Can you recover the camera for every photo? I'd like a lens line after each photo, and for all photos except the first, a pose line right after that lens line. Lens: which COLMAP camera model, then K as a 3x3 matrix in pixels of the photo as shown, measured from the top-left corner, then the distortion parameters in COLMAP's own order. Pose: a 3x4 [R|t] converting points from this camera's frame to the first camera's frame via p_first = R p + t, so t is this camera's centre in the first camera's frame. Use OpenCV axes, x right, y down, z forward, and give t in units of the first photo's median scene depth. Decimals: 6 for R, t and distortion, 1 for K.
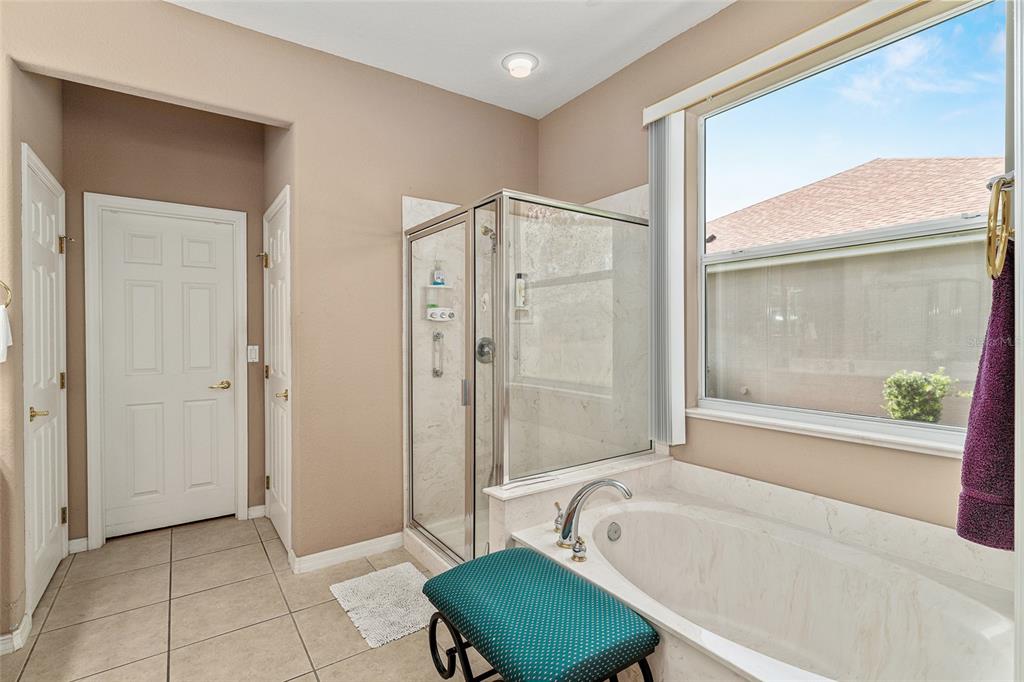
lens RADIAL K [[467.2, 0, 509.3], [0, 467.2, 337.8], [0, 0, 1]] dist [-0.002233, -0.000191]
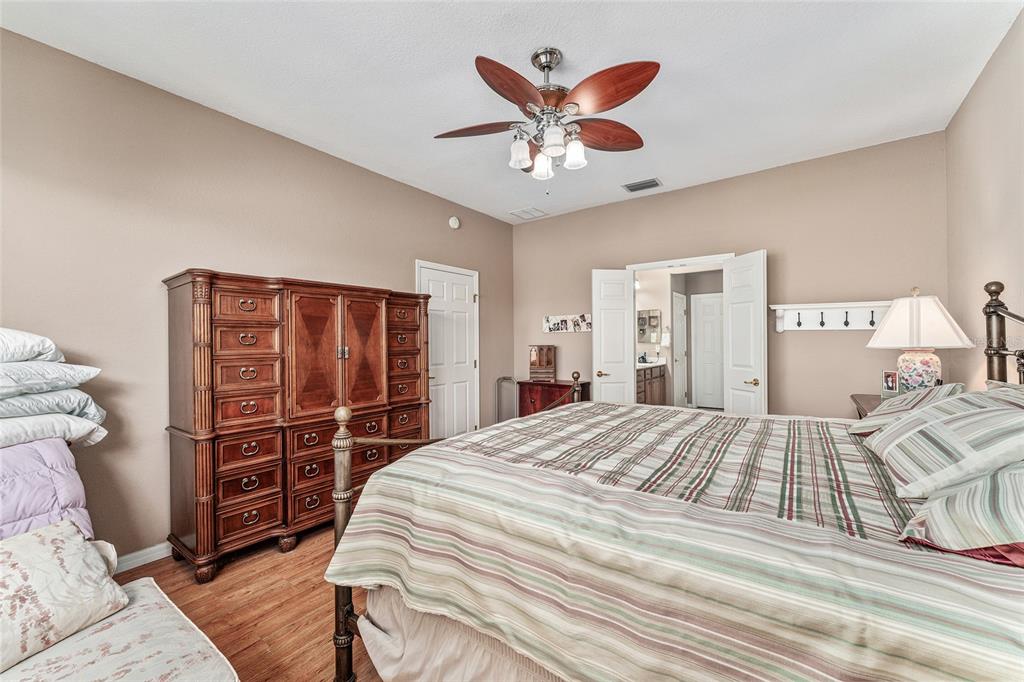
lens RADIAL K [[407.2, 0, 518.0], [0, 407.2, 341.5], [0, 0, 1]] dist [-0.002147, -0.000606]
pose [[0.333857, 0.000948, -0.942623, 1.318185], [0.001079, 0.999998, 0.001388, 0.000287], [0.942623, -0.001481, 0.333855, -1.040147]]
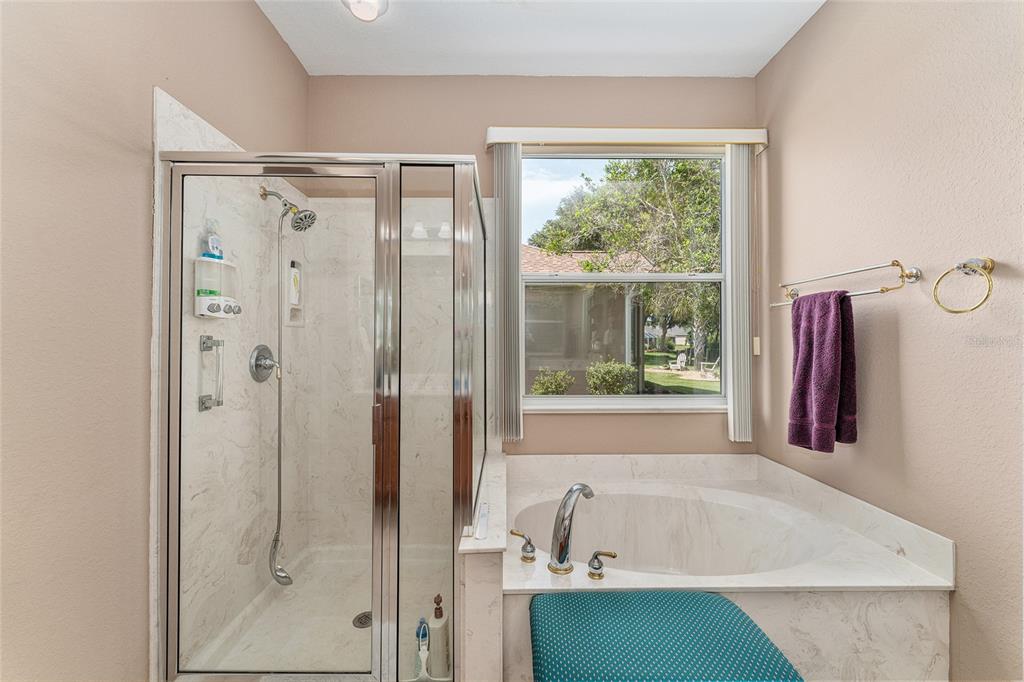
lens RADIAL K [[407.2, 0, 505.5], [0, 407.2, 334.9], [0, 0, 1]] dist [-0.002147, -0.000606]
pose [[0.570627, 0.015655, 0.821060, -0.405363], [0.005199, 0.999729, -0.022674, 0.000421], [-0.821193, 0.017207, 0.570391, 0.419167]]
